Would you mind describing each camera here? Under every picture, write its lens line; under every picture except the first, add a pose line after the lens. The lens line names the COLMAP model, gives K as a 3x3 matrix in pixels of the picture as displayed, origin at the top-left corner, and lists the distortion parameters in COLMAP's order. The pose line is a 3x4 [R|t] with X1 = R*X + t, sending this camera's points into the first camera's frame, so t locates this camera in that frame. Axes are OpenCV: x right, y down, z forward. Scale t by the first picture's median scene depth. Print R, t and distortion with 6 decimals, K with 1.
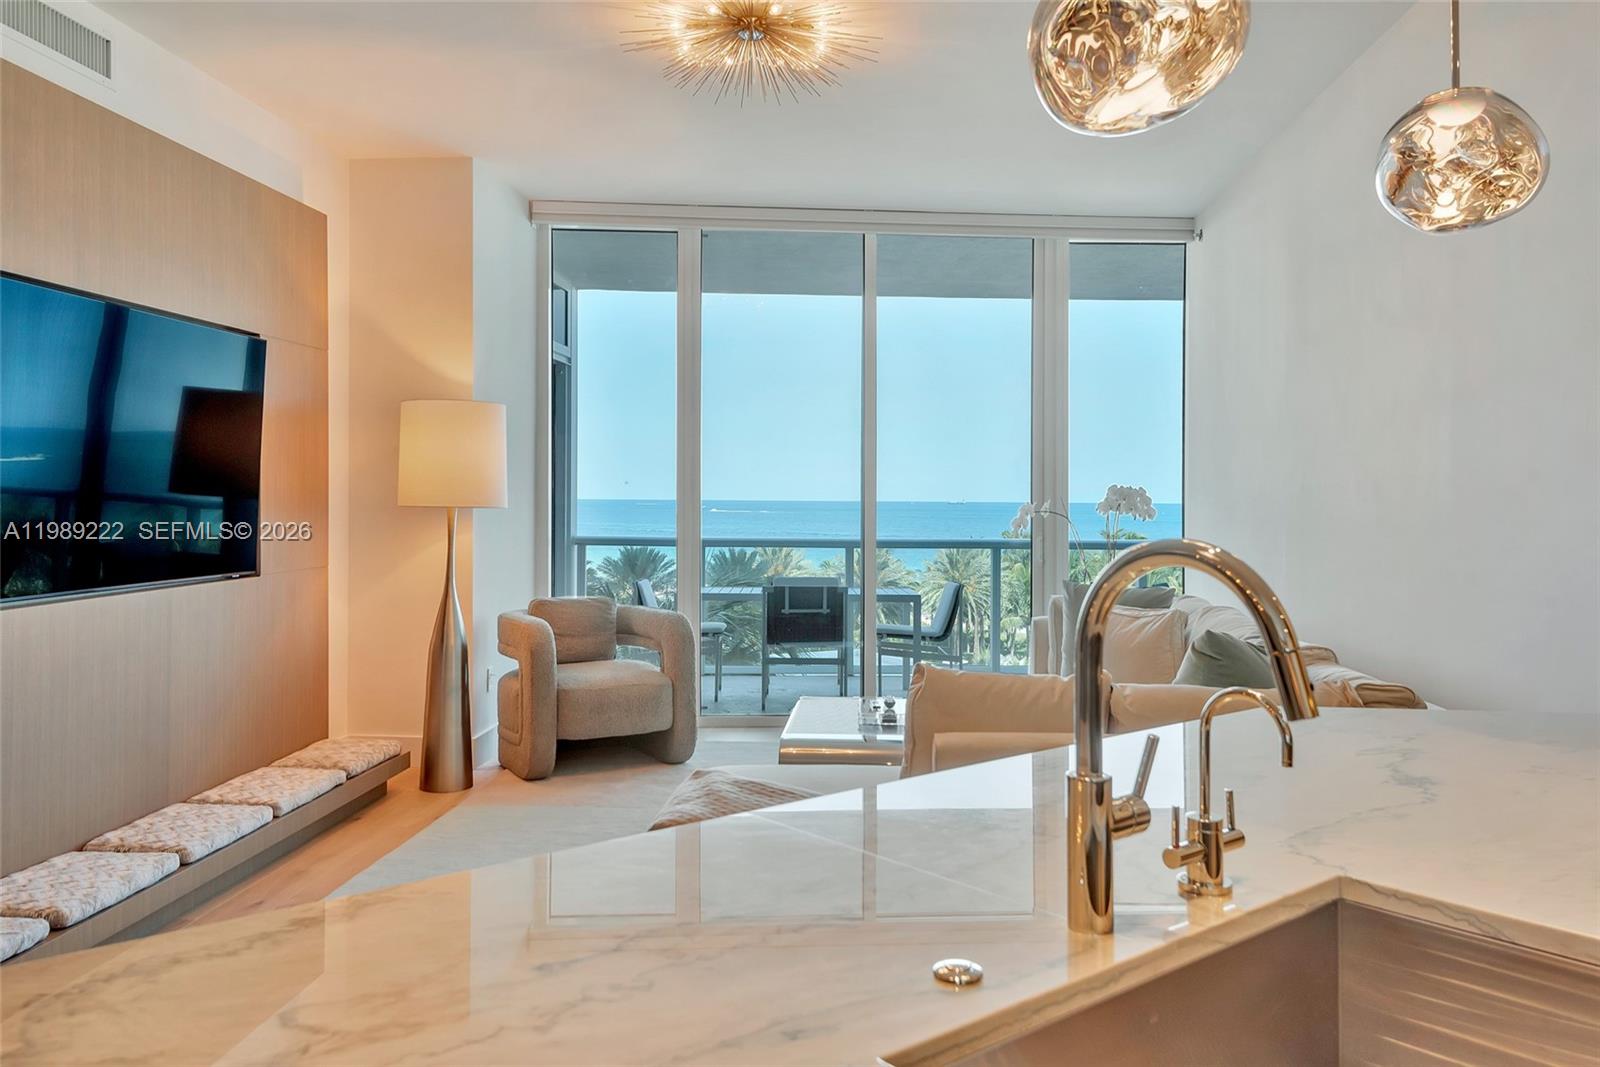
lens RADIAL K [[1229.6, 0, 801.3], [0, 1229.6, 489.3], [0, 0, 1]] dist [0.021245, 0.001686]
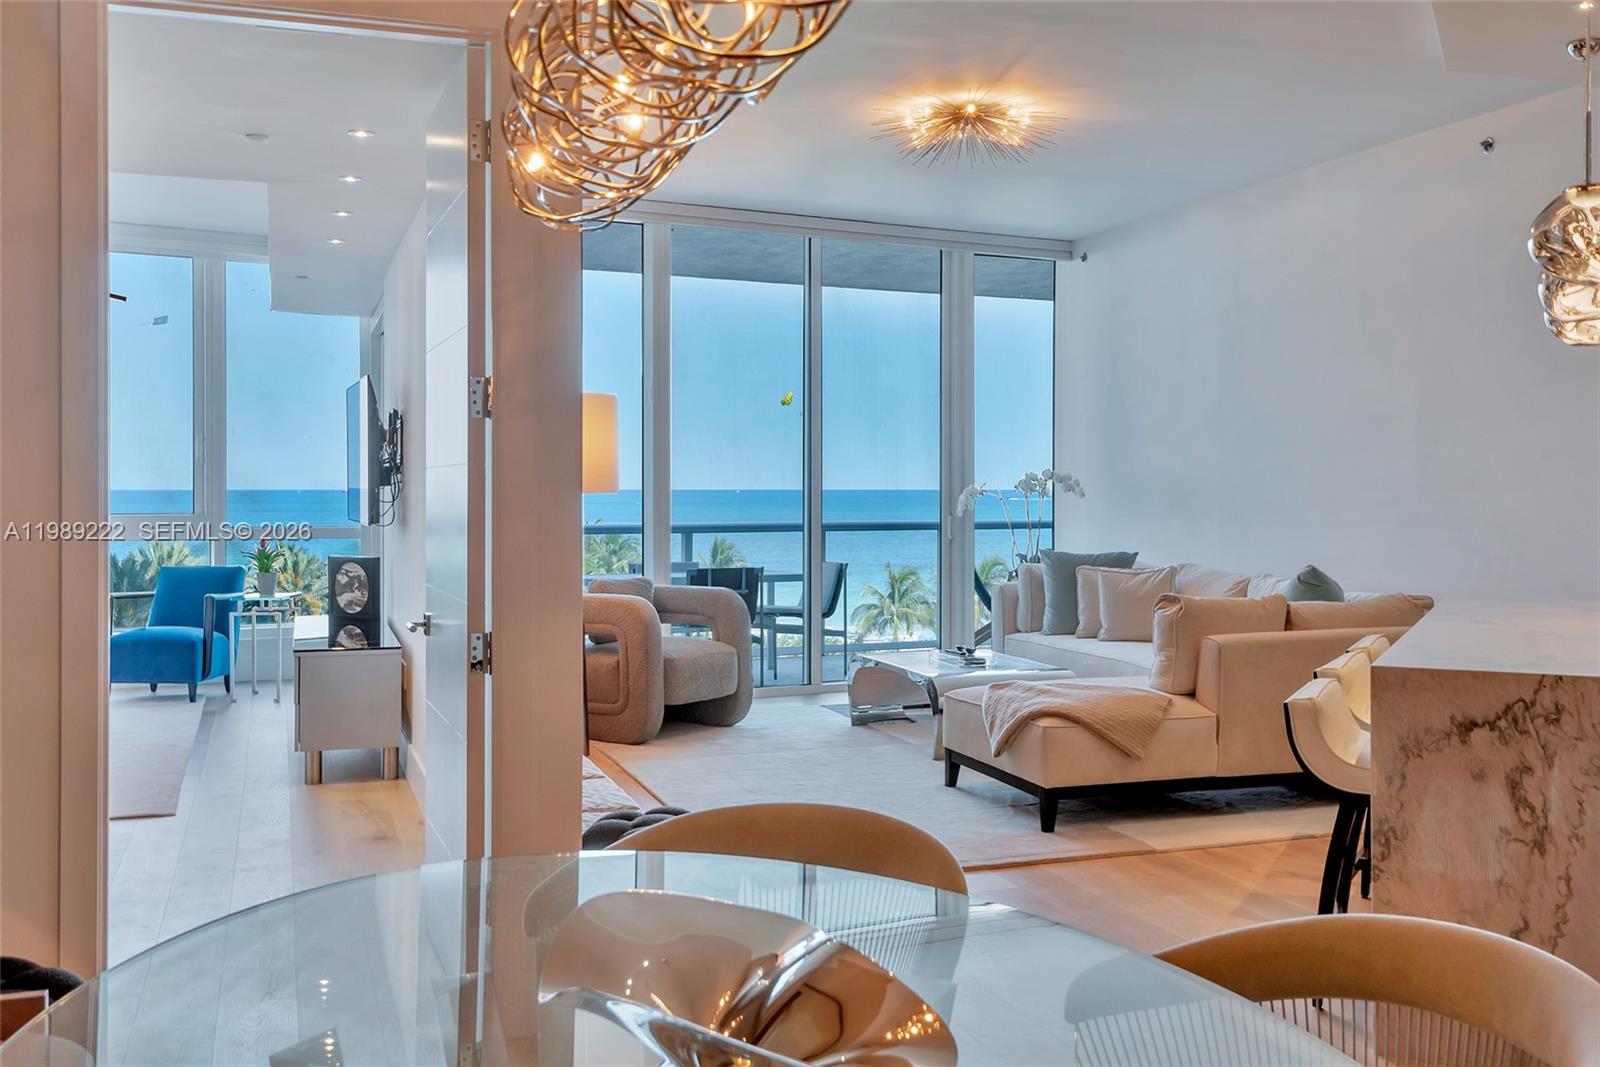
lens RADIAL K [[1554.7, 0, 818.5], [0, 1554.7, 478.9], [0, 0, 1]] dist [0.028703, -0.024644]
pose [[0.914718, -0.002491, 0.404084, -0.593107], [0.001505, 0.999995, 0.002756, -0.000186], [-0.404089, -0.001913, 0.914718, -0.297383]]
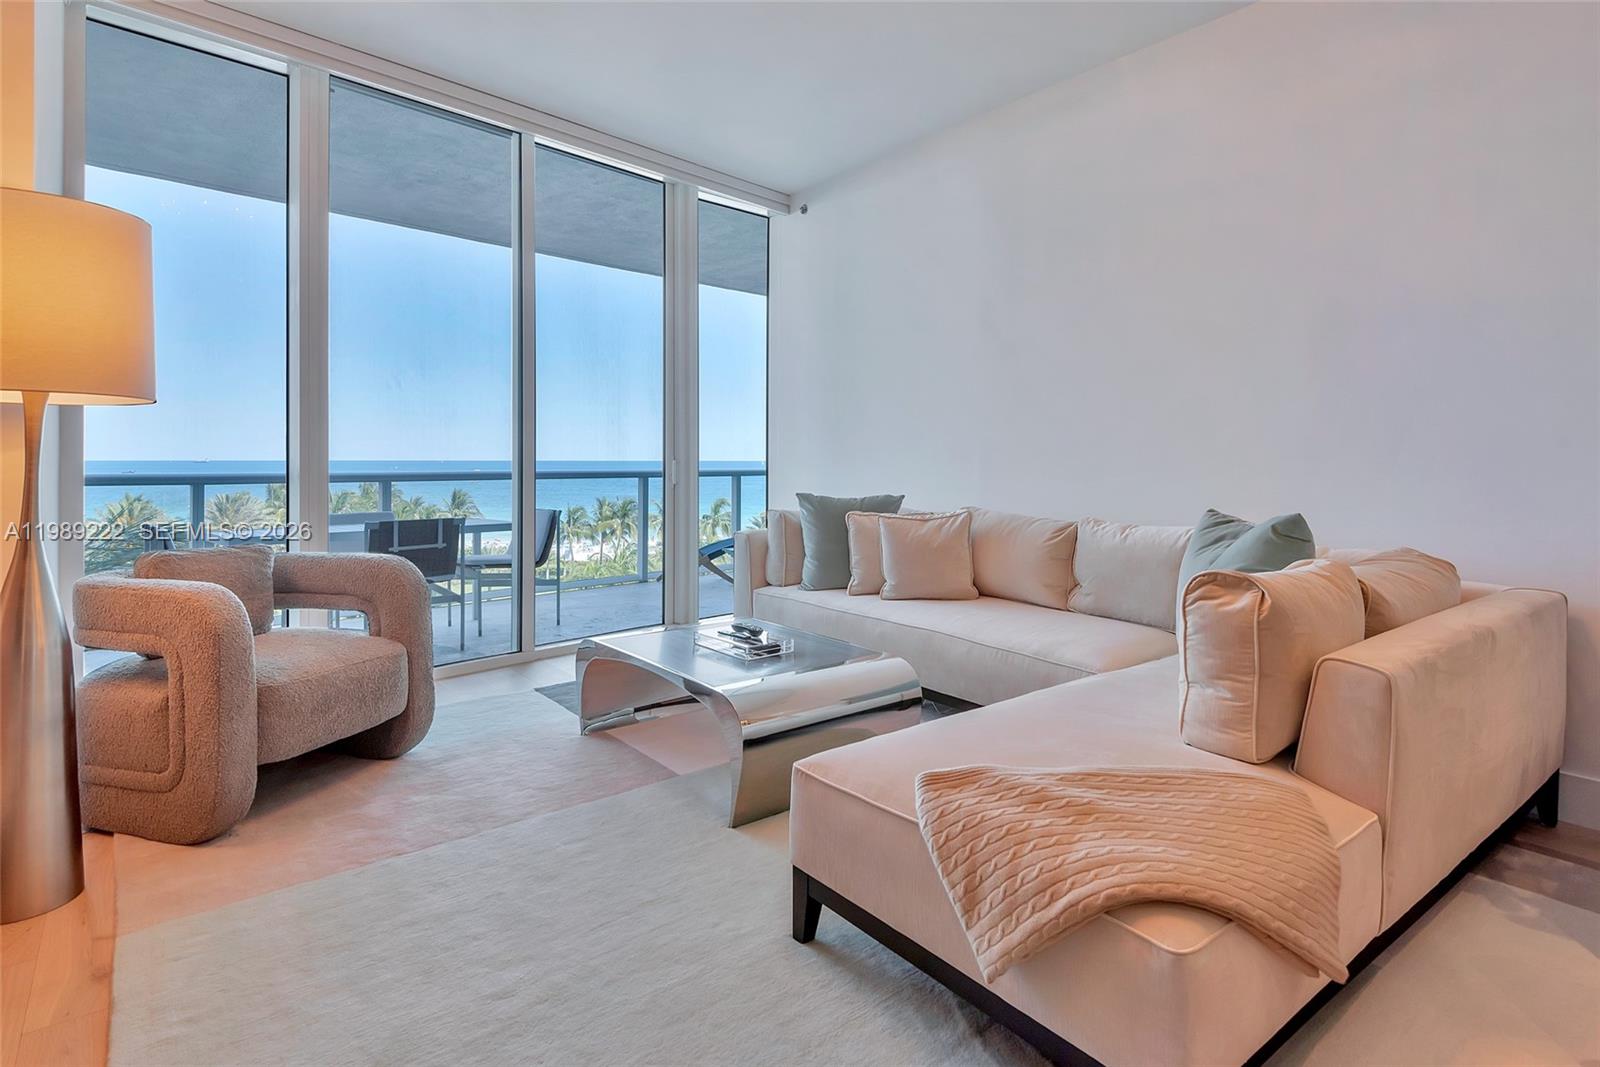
lens RADIAL K [[840.7, 0, 819.4], [0, 840.7, 457.3], [0, 0, 1]] dist [0.036997, -0.028867]
pose [[0.728584, -0.002551, 0.684952, -0.270725], [-0.002282, 0.999978, 0.006151, 0.037089], [-0.684953, -0.006044, 0.728562, 0.453313]]
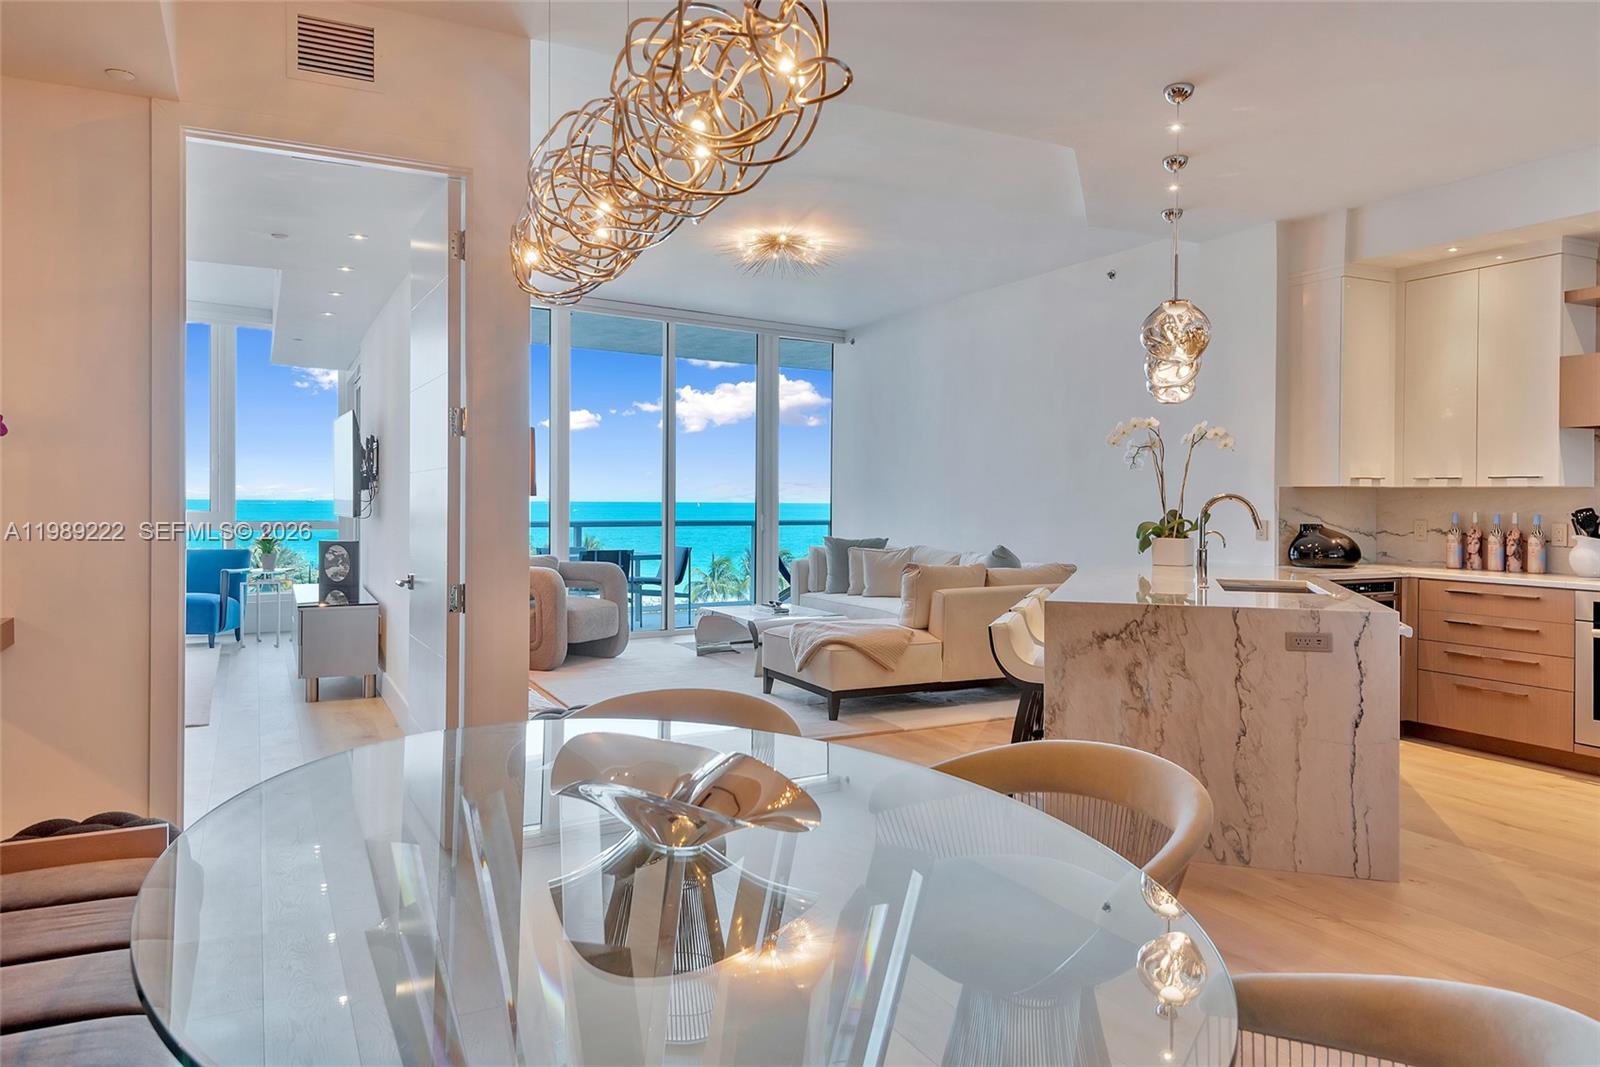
lens RADIAL K [[1072.7, 0, 817.4], [0, 1072.7, 497.5], [0, 0, 1]] dist [0.029816, -0.022059]
pose [[0.846797, 0.001671, 0.531914, -0.620626], [-0.005143, 0.999974, 0.005046, 0.008515], [-0.531892, -0.007009, 0.846783, -0.313001]]
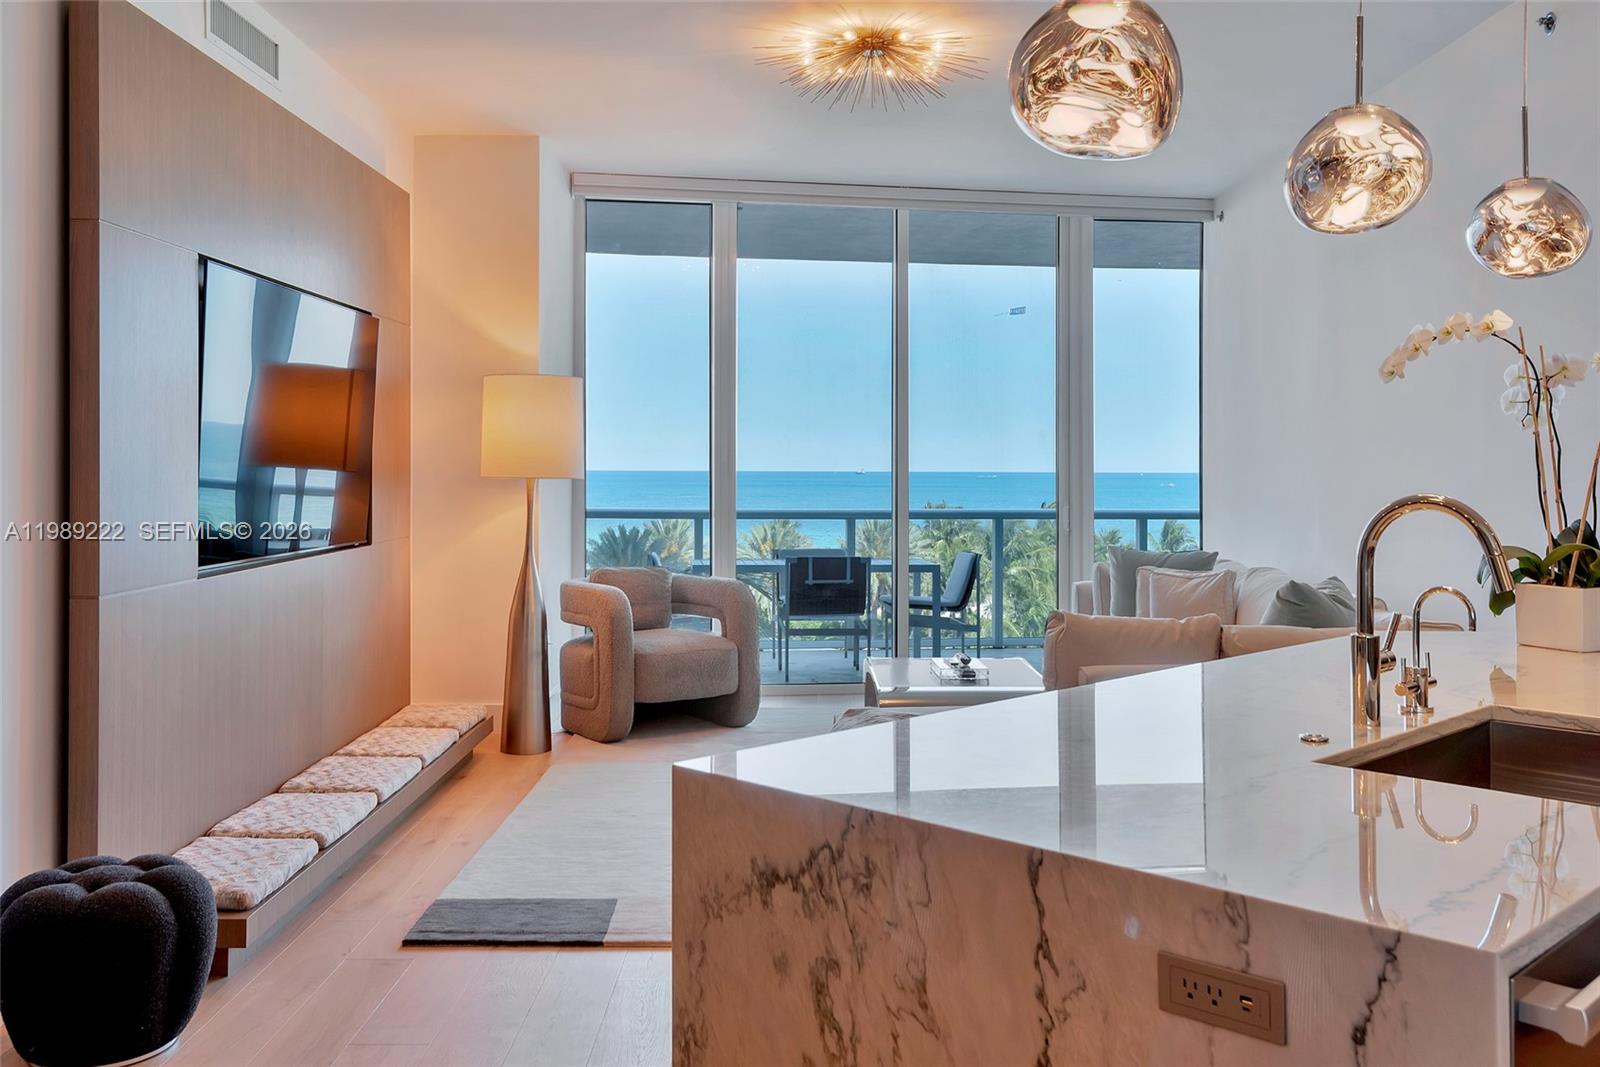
lens RADIAL K [[1408.0, 0, 805.8], [0, 1408.0, 439.7], [0, 0, 1]] dist [0.011131, 0.000660]
pose [[0.996461, 0.001081, 0.084051, -0.145741], [0.000046, 0.999910, -0.013404, -0.001464], [-0.084058, 0.013360, 0.996371, -0.181514]]
